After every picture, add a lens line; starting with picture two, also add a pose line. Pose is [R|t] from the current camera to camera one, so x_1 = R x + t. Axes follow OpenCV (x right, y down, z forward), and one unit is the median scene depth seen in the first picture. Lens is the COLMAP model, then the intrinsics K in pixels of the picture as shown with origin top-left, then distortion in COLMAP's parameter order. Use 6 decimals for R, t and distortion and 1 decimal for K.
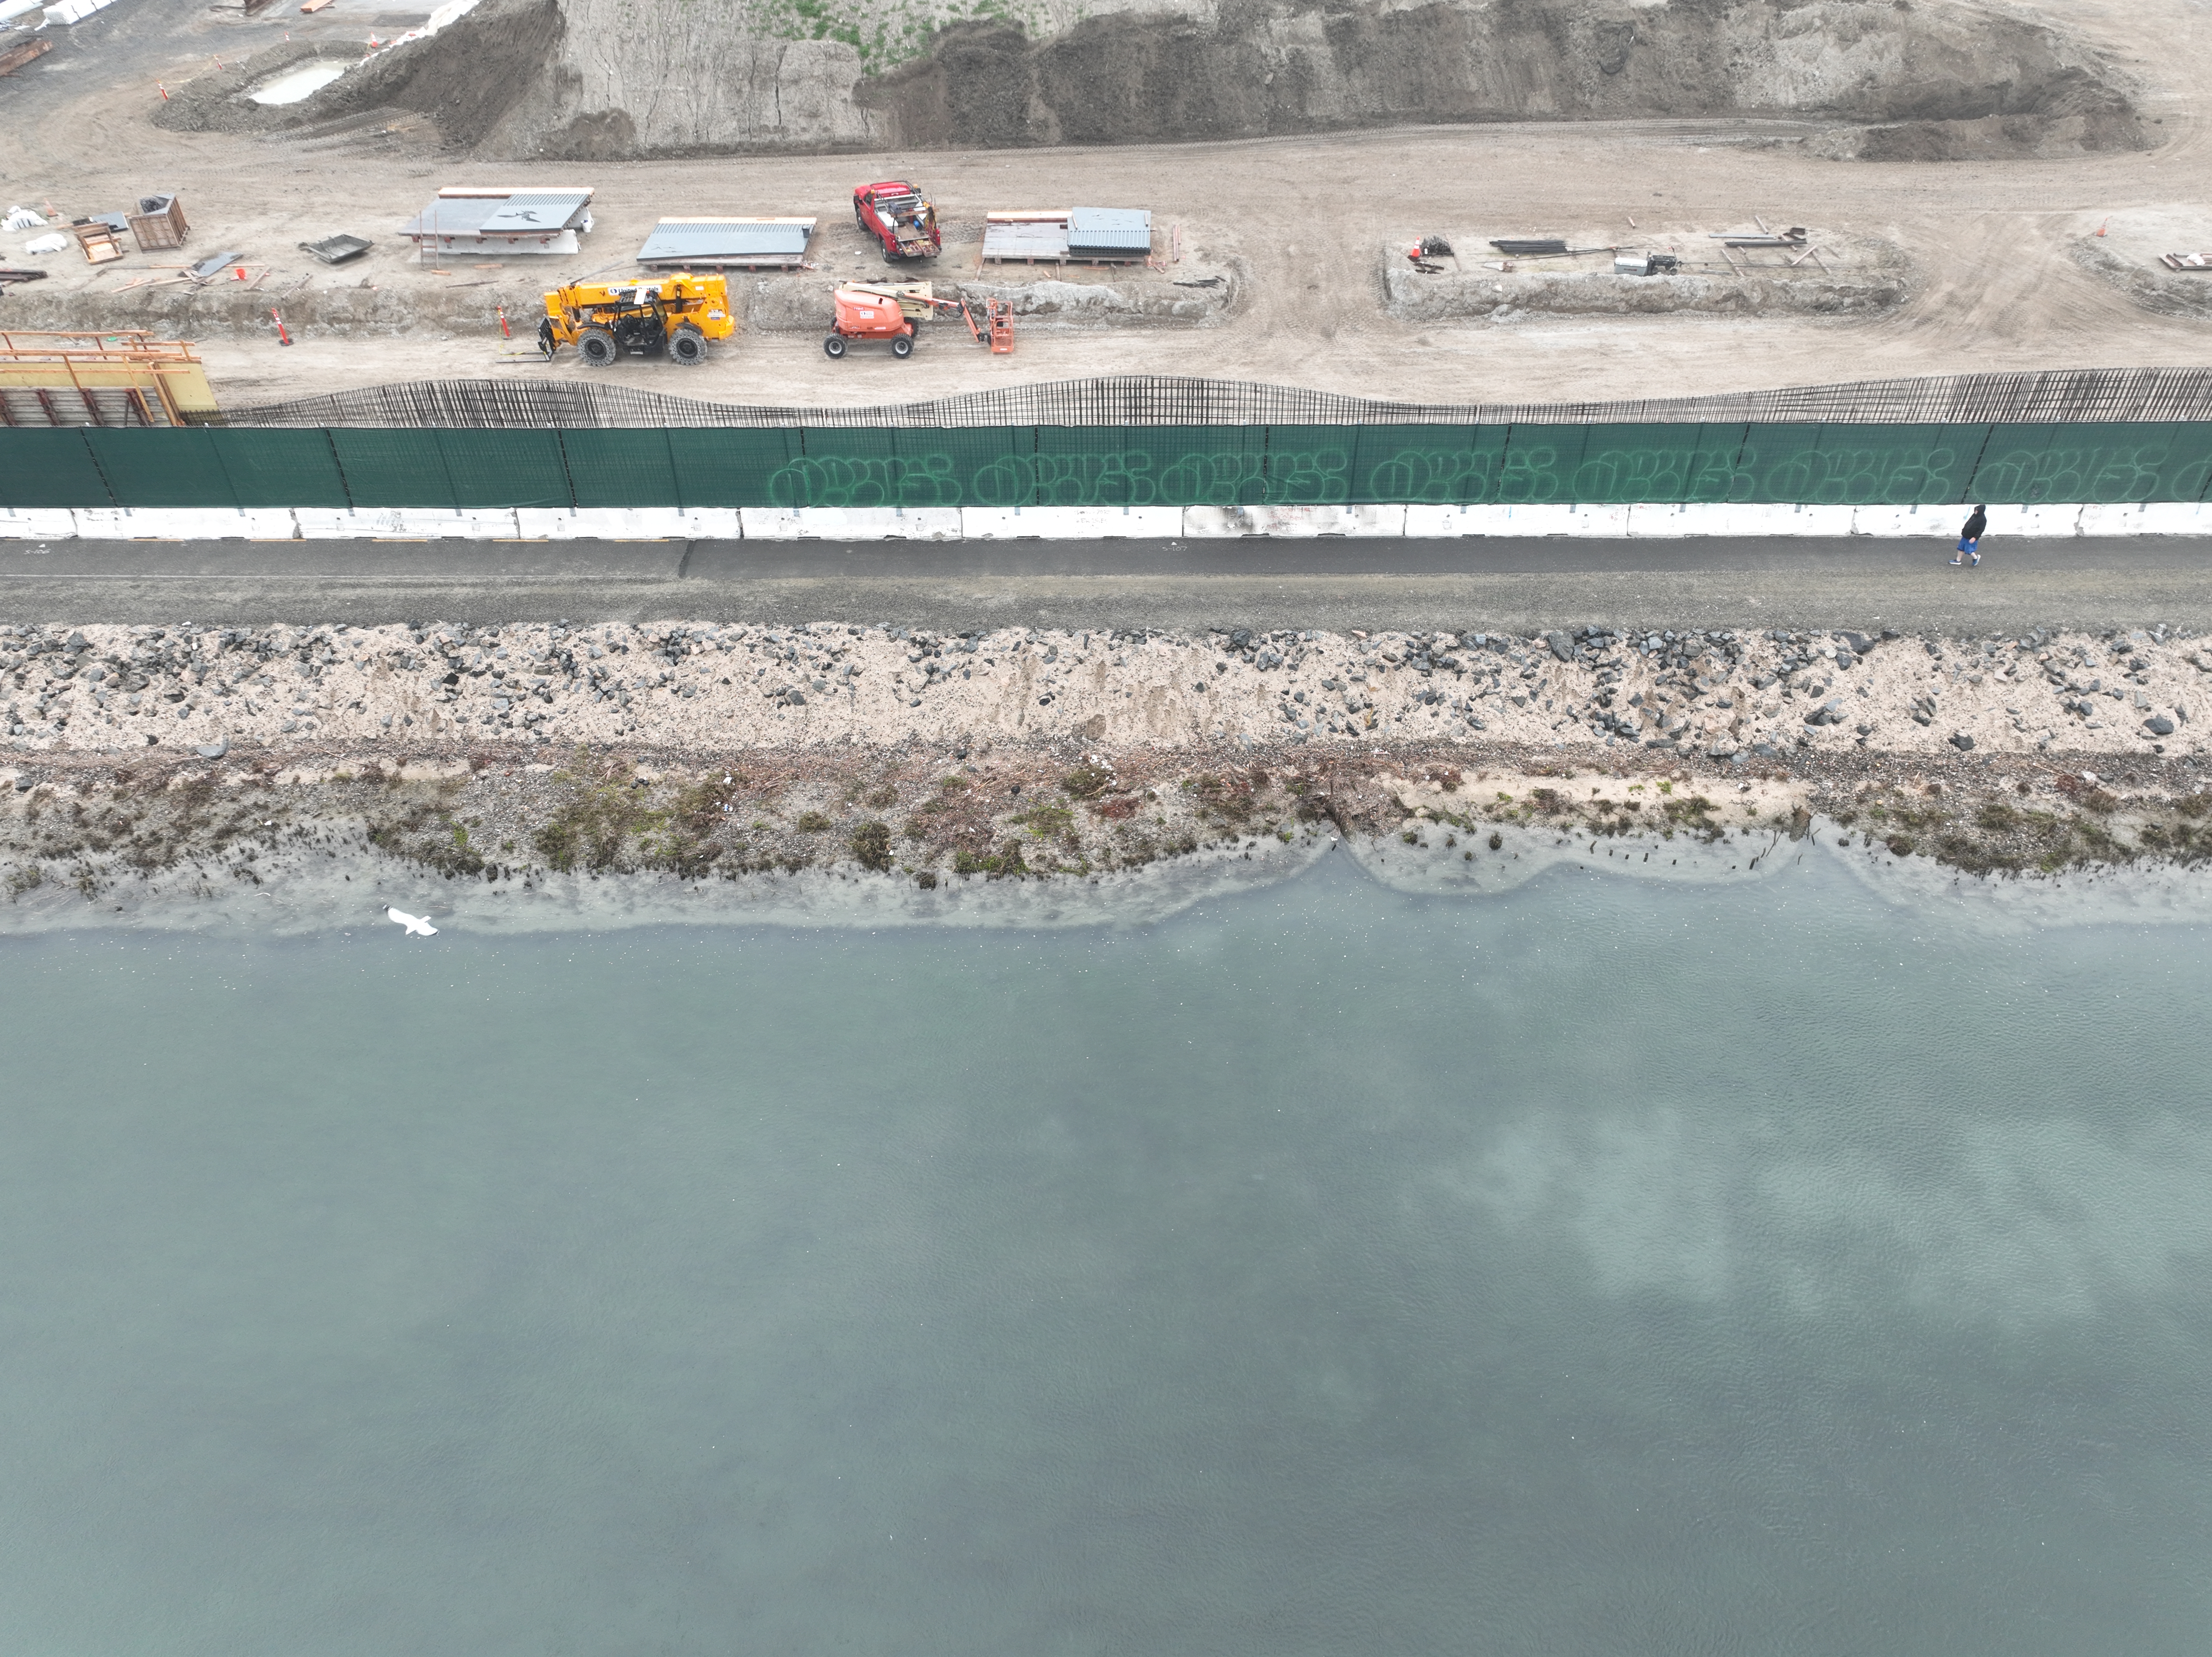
lens RADIAL K [[1550.1, 0, 1110.5], [0, 1550.1, 823.6], [0, 0, 1]] dist [-0.004826, 0.029254]
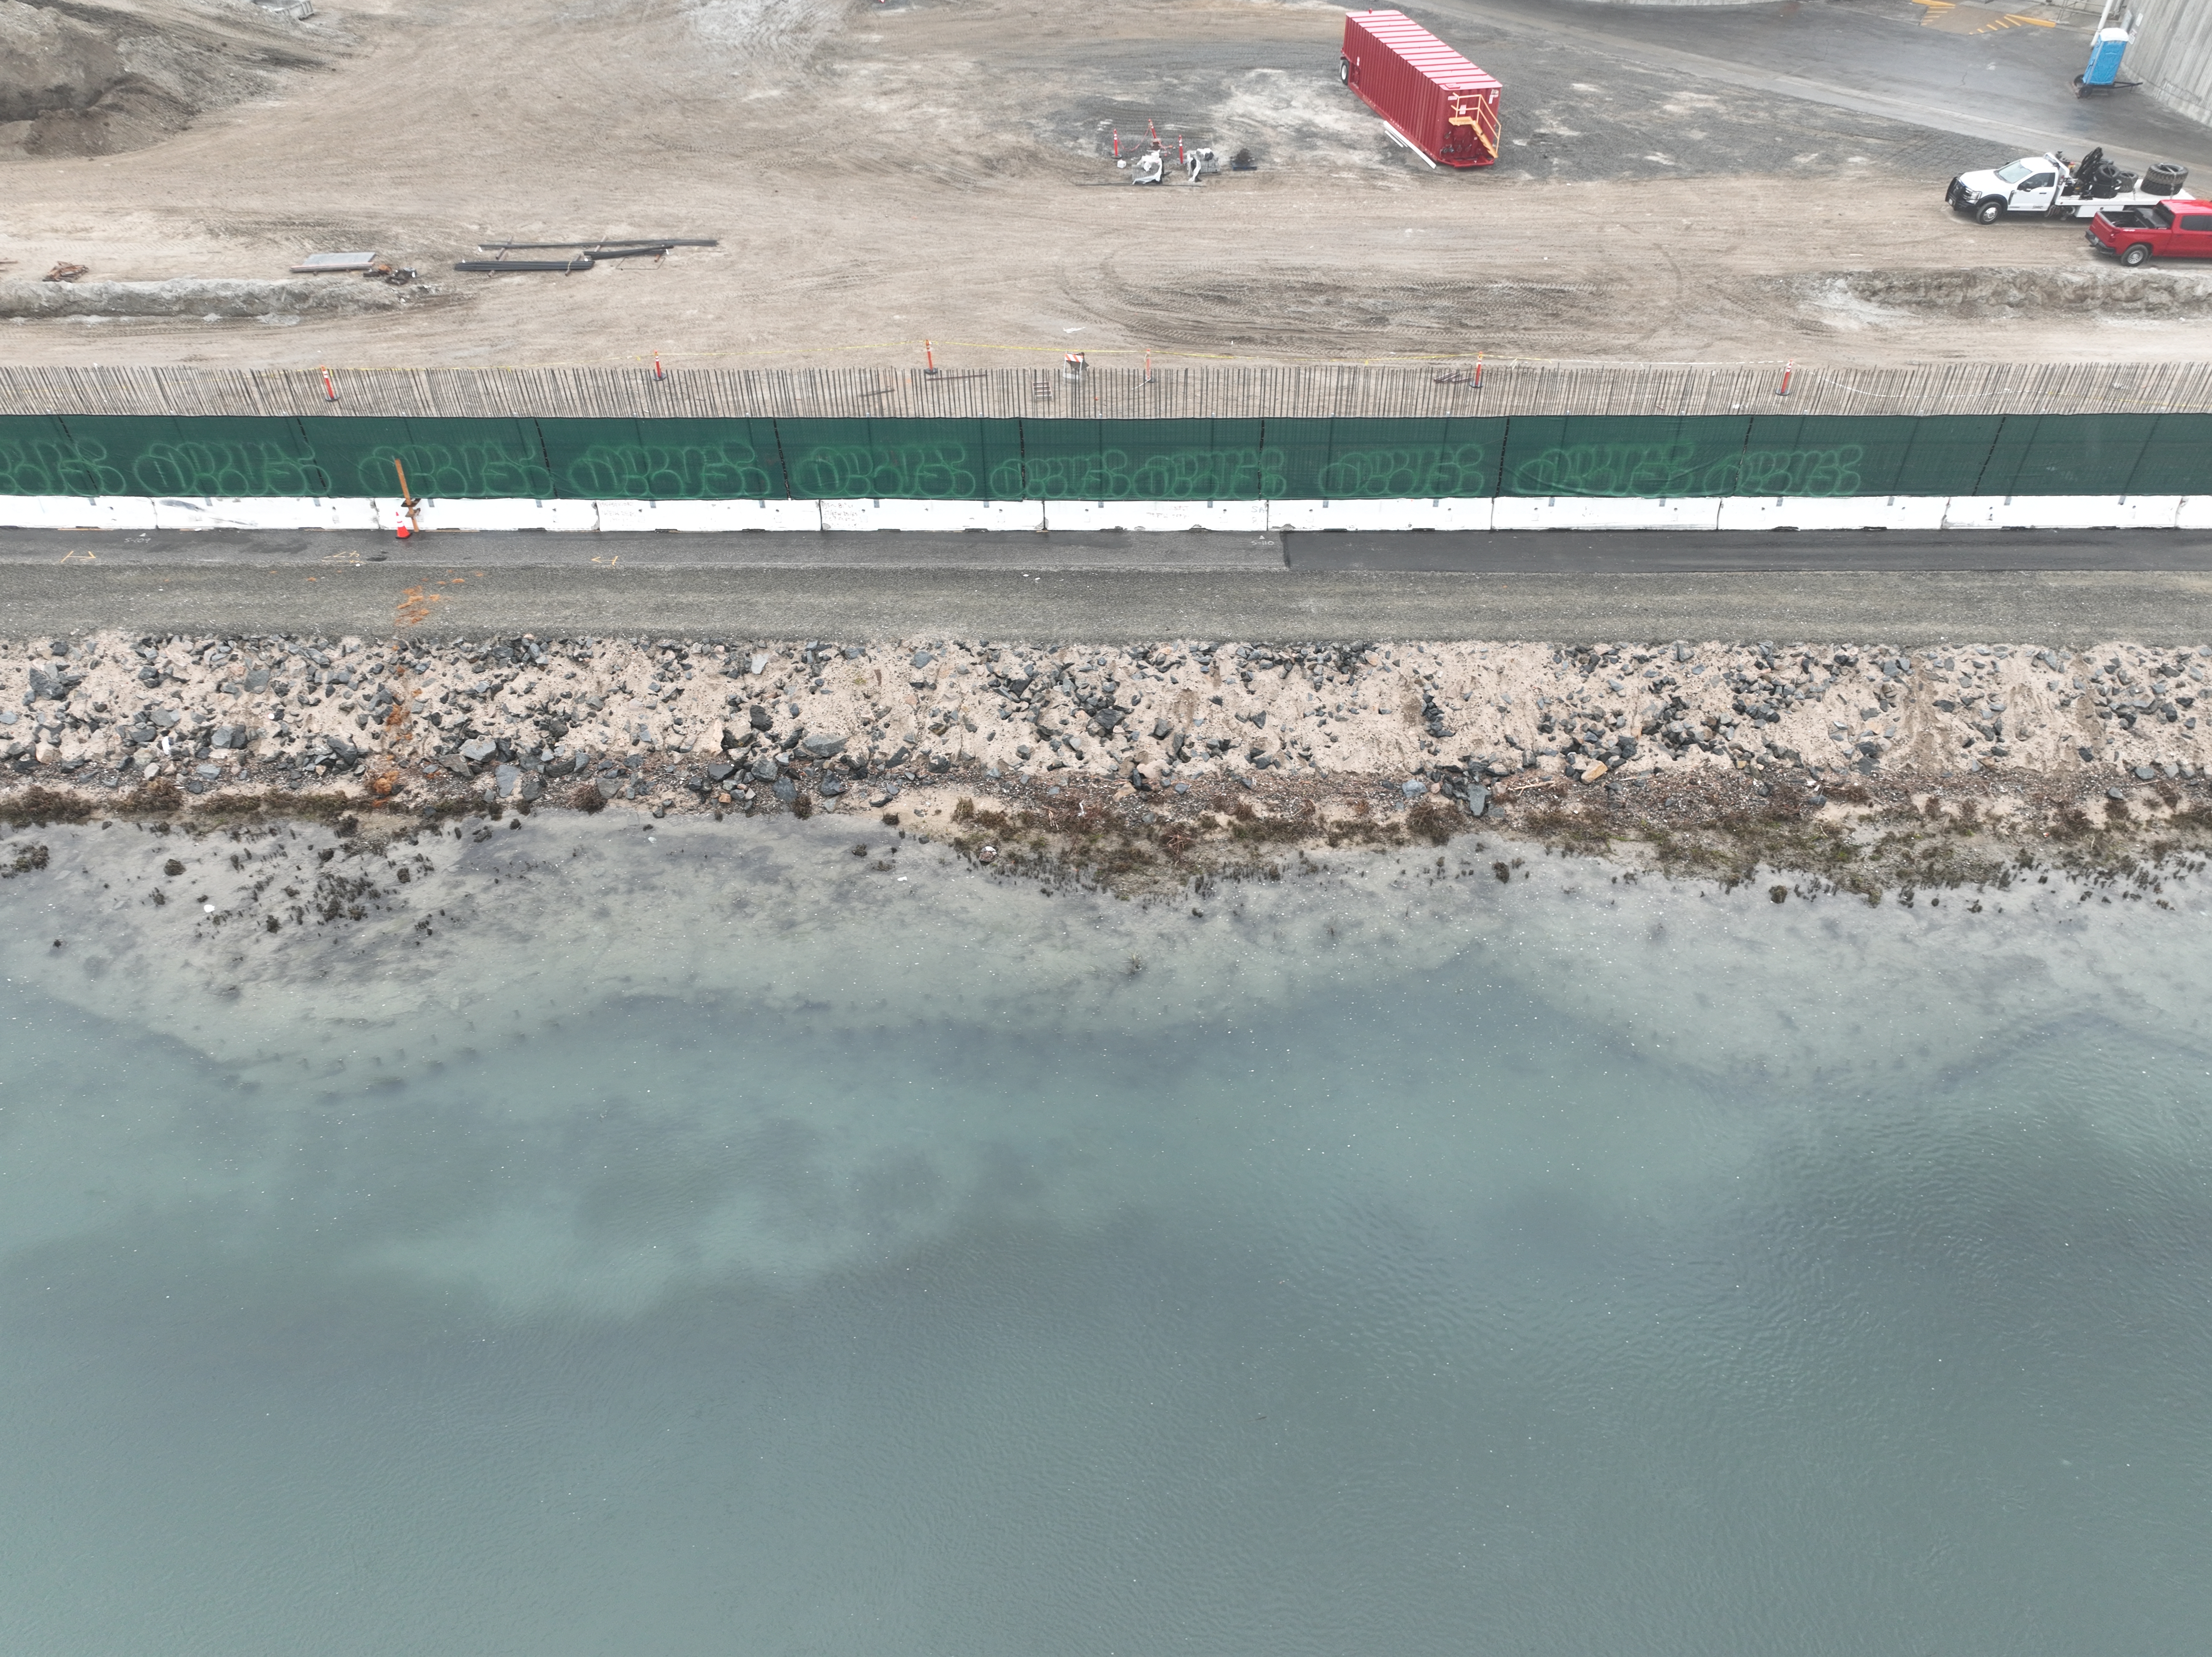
lens RADIAL K [[1548.1, 0, 1113.5], [0, 1548.1, 826.1], [0, 0, 1]] dist [-0.000912, 0.020335]
pose [[0.999959, 0.002757, -0.008604, 1.585617], [-0.002755, 0.999996, 0.000342, 0.001942], [0.008605, -0.000318, 0.999963, -0.006535]]
